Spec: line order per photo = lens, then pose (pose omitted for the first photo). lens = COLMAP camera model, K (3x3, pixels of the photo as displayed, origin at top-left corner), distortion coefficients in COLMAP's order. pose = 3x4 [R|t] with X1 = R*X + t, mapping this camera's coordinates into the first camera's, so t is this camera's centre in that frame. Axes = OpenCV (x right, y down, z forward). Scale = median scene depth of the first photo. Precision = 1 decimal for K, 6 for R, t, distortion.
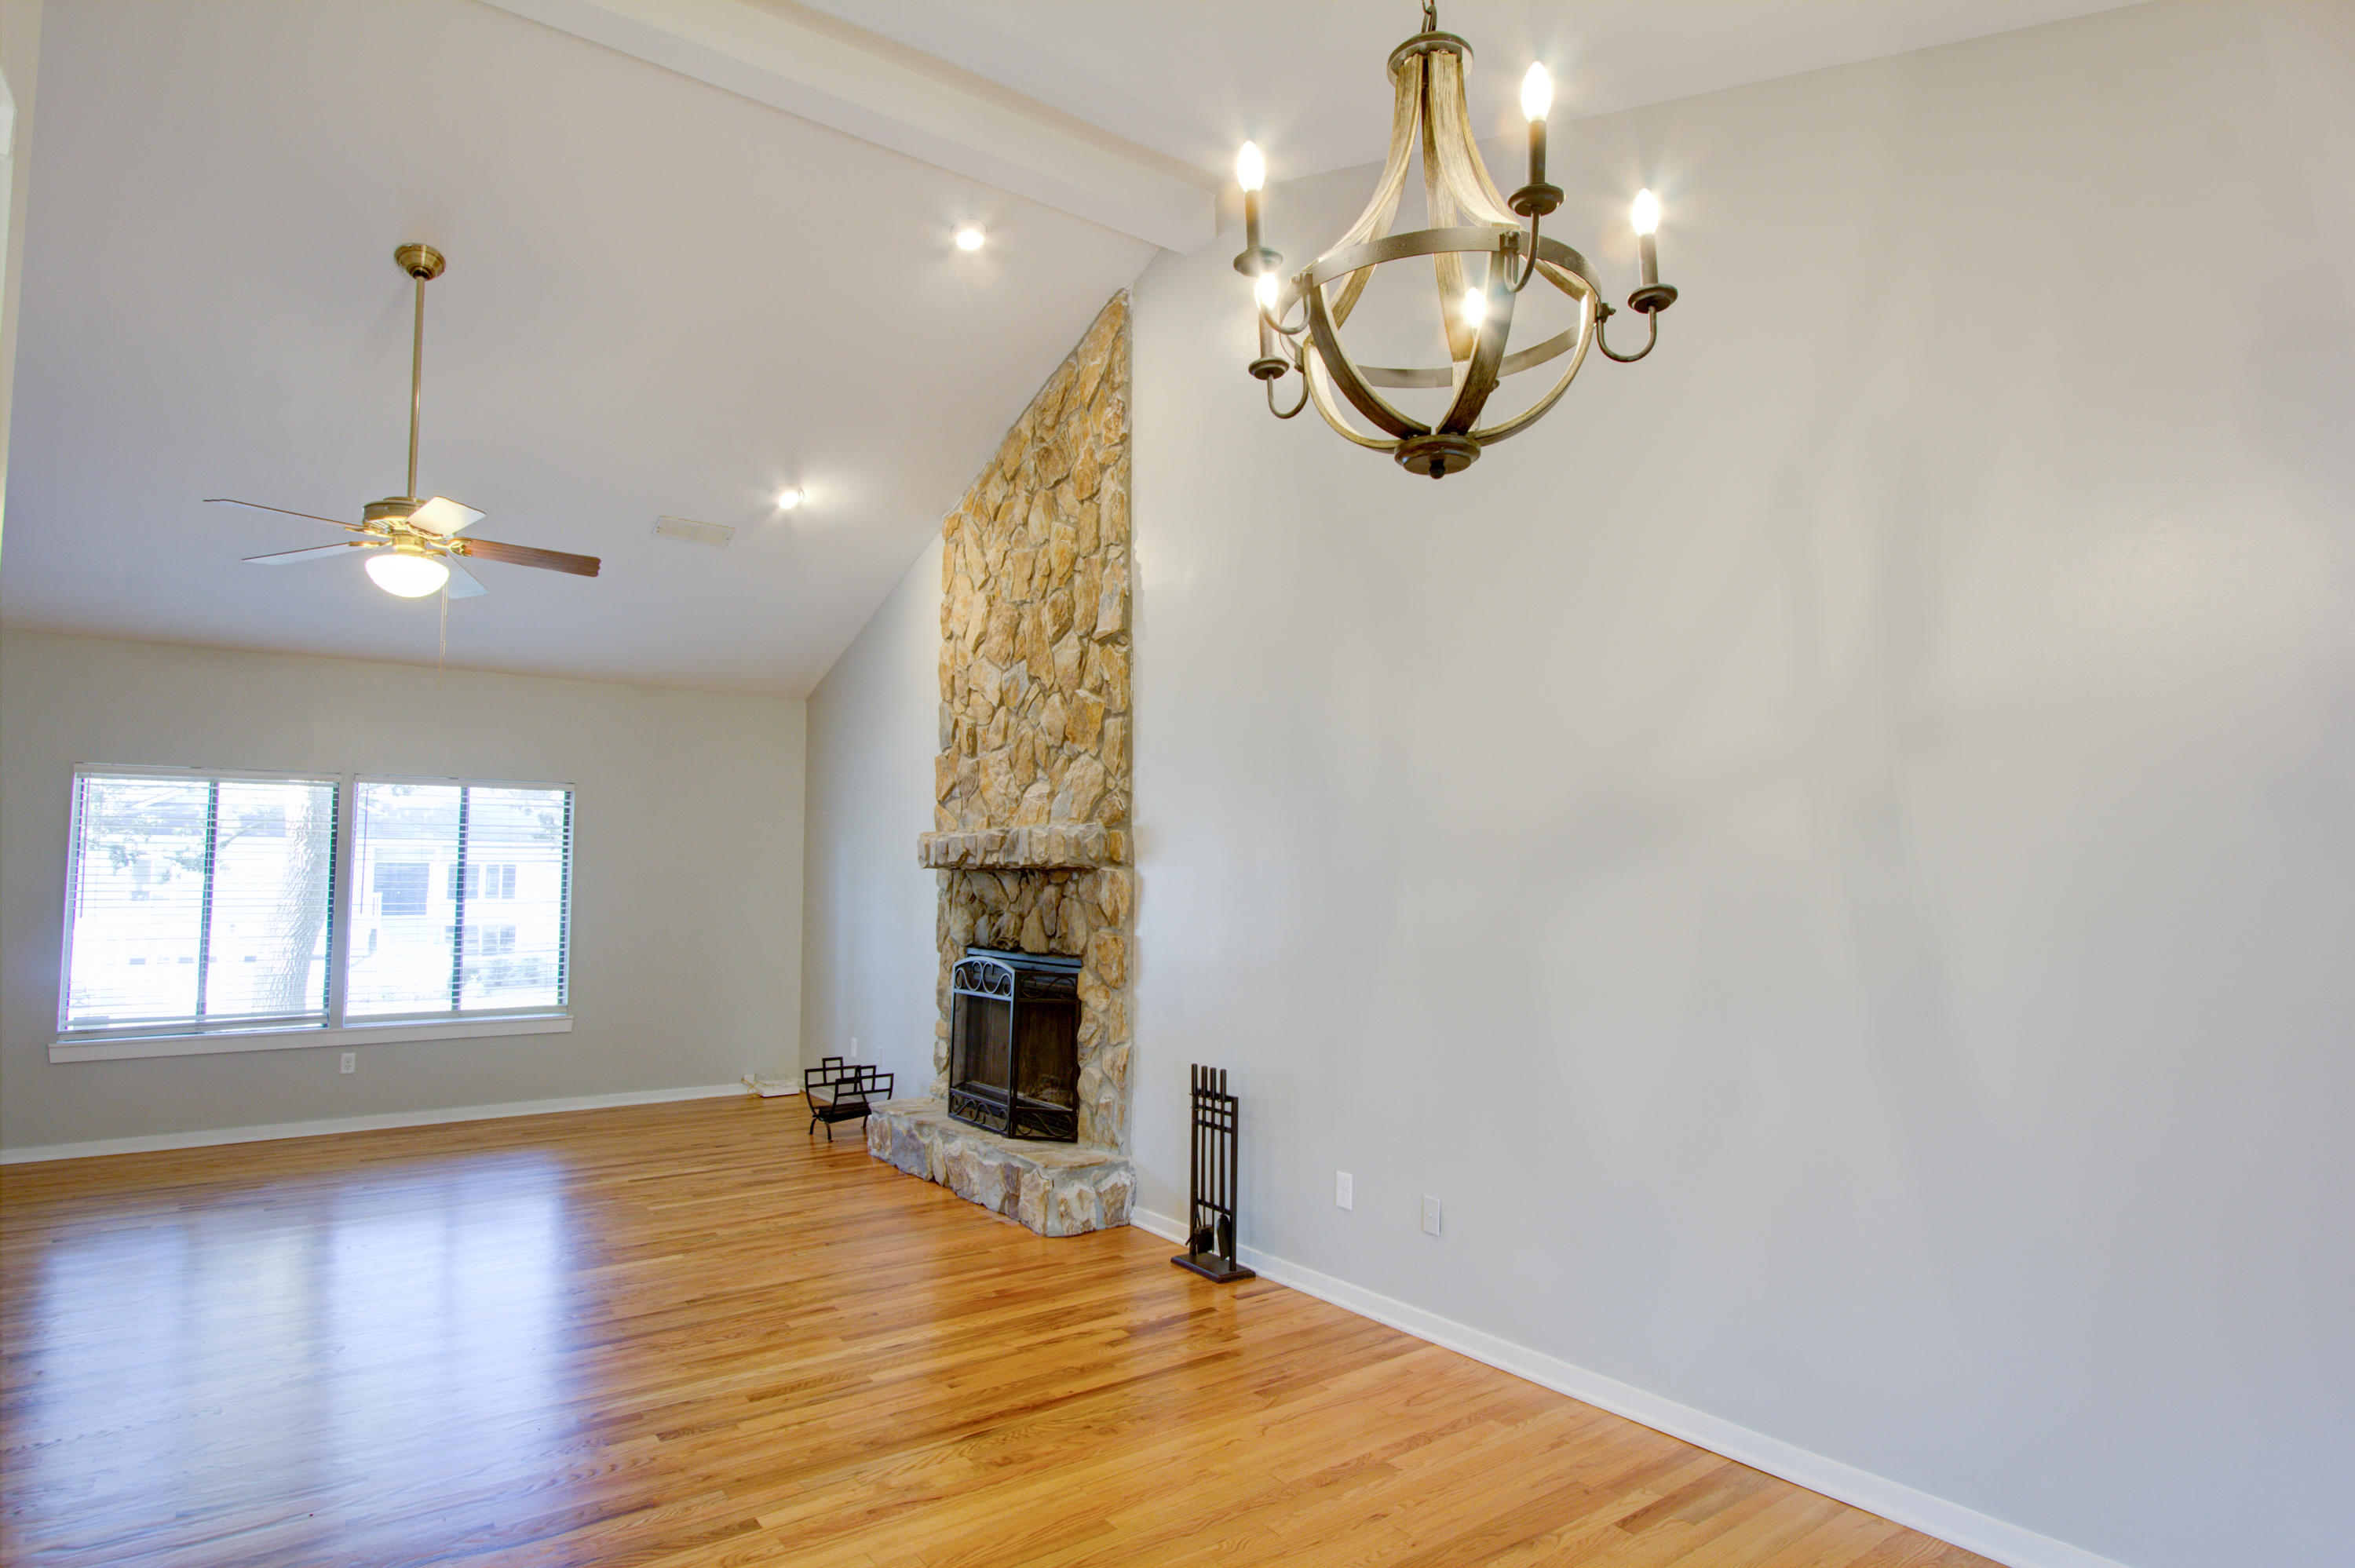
lens RADIAL K [[1246.1, 0, 1163.5], [0, 1246.1, 788.6], [0, 0, 1]] dist [-0.023250, 0.010138]
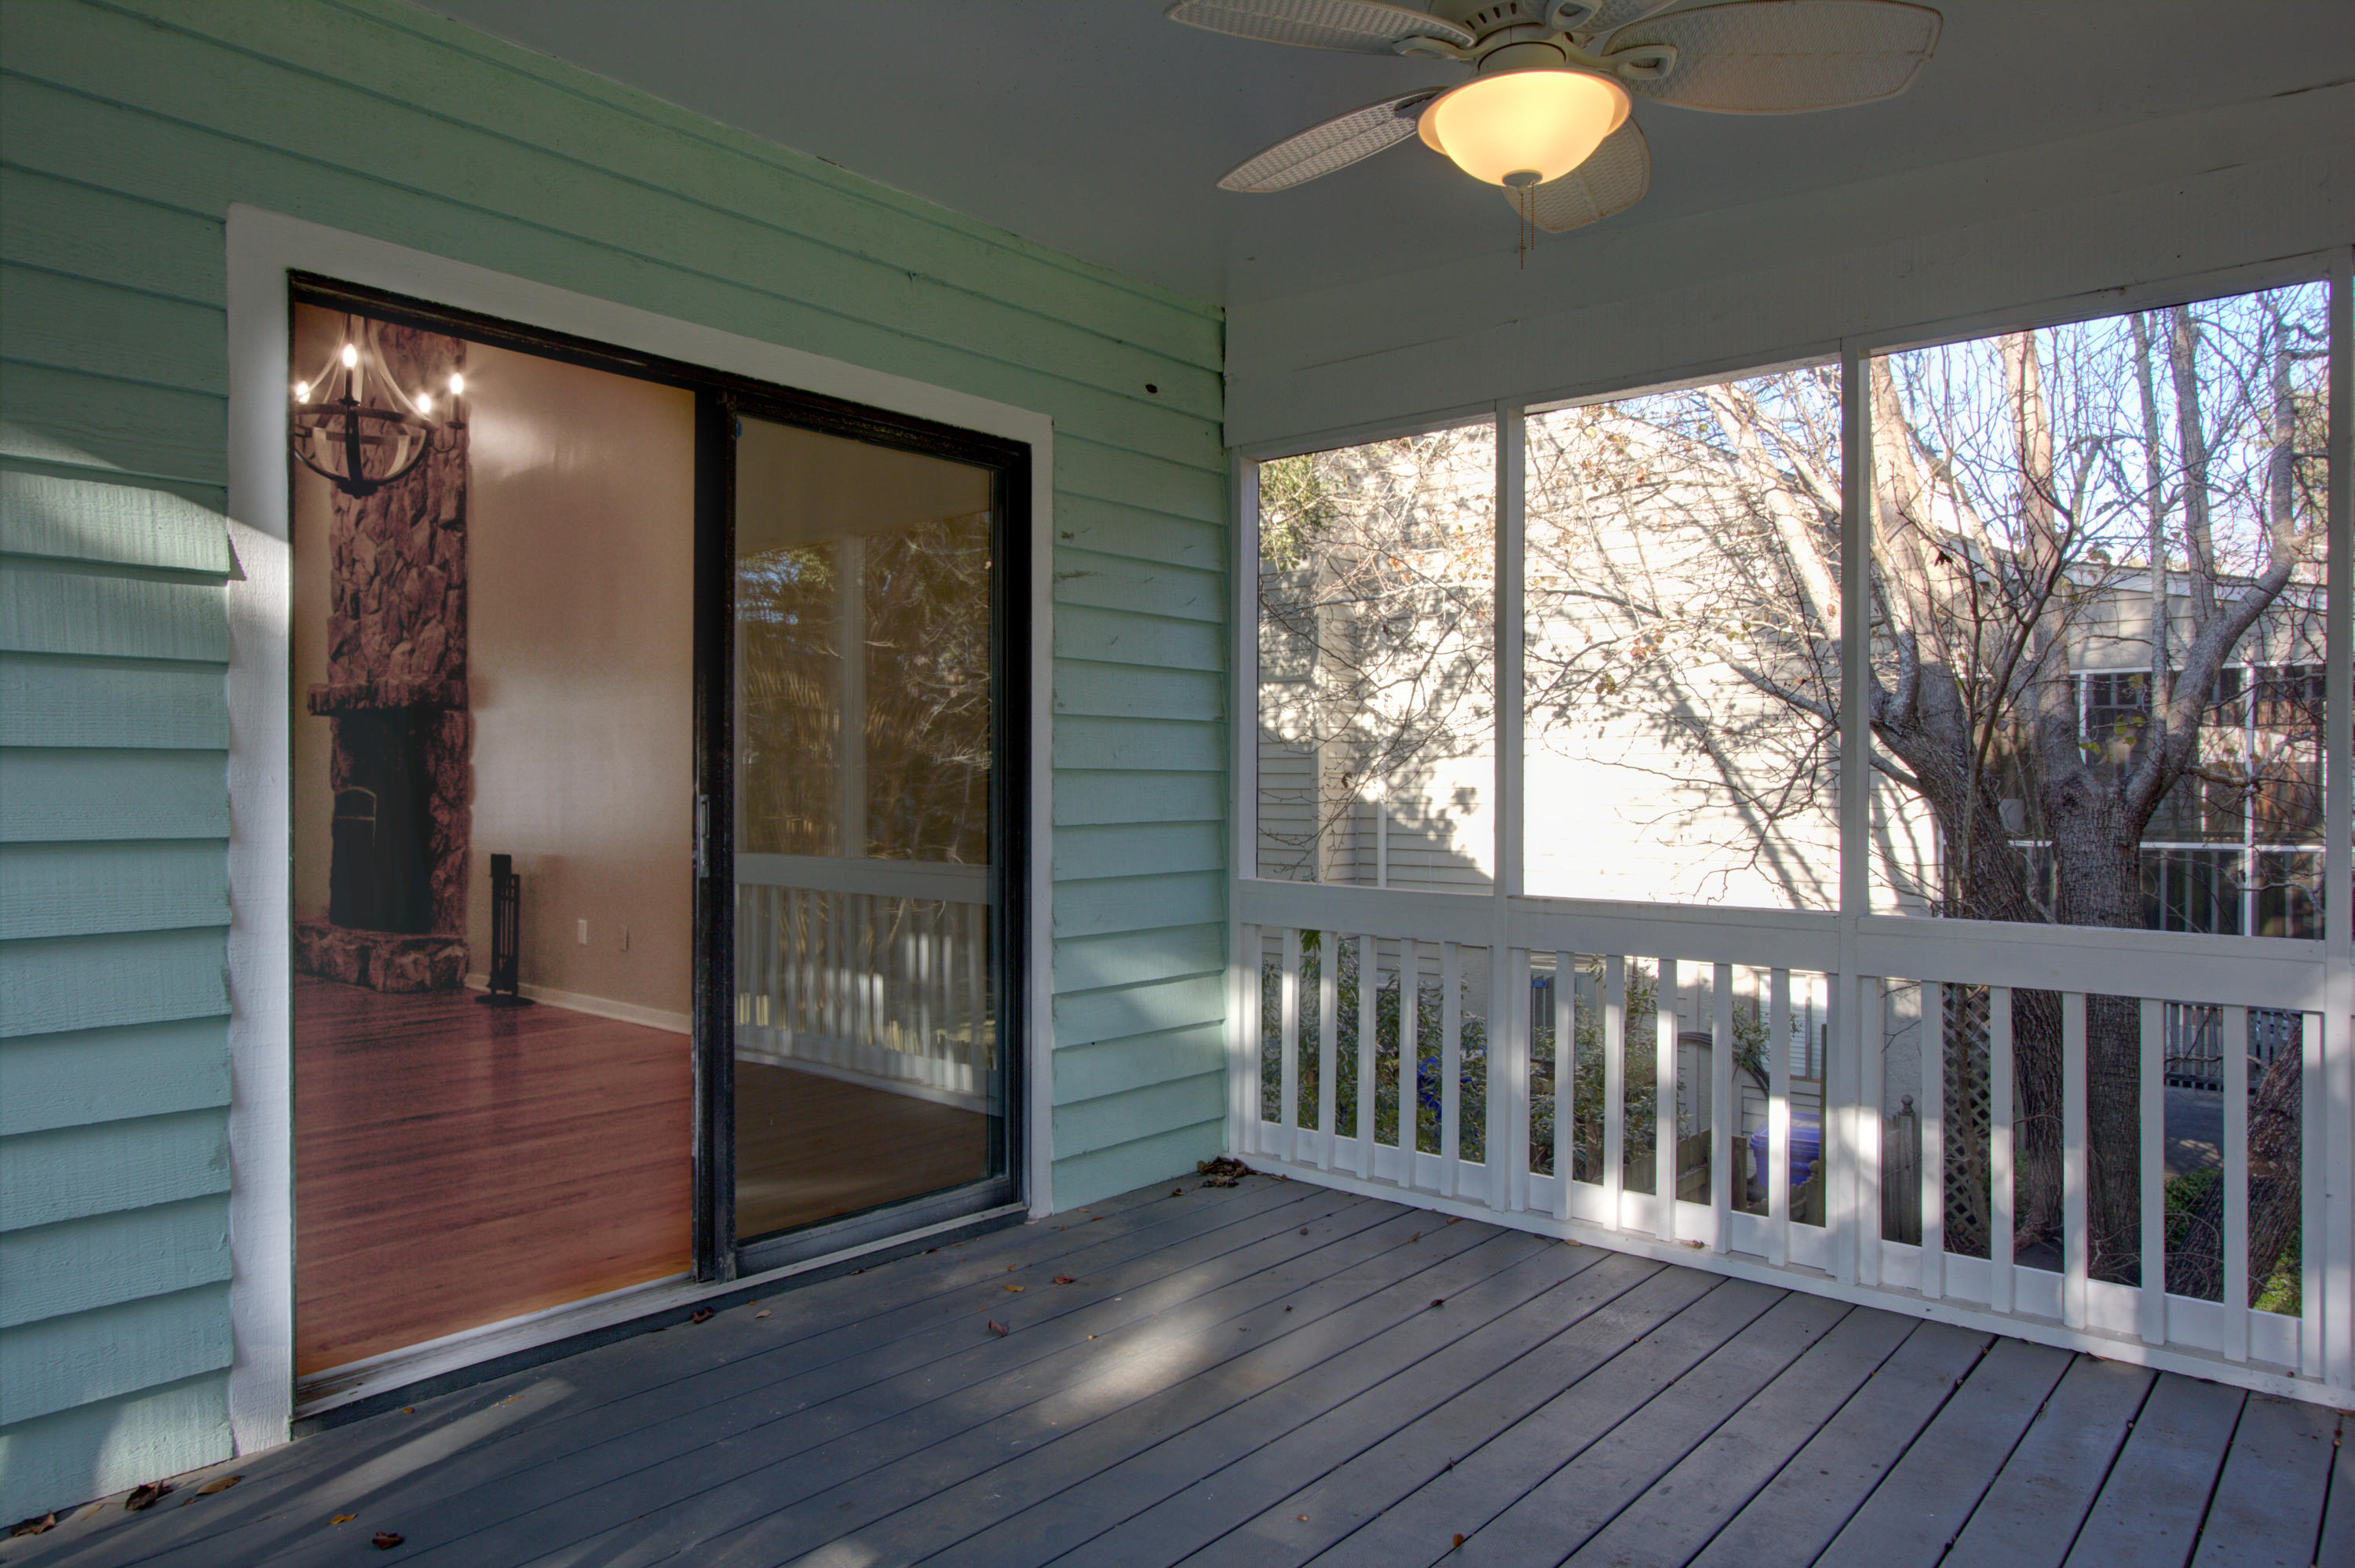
lens RADIAL K [[1475.6, 0, 1167.7], [0, 1475.6, 787.9], [0, 0, 1]] dist [-0.025770, 0.020566]
pose [[0.972988, 0.001781, 0.230849, 0.293910], [-0.020518, 0.996680, 0.078790, 0.009187], [-0.229942, -0.081399, 0.969794, -0.554753]]
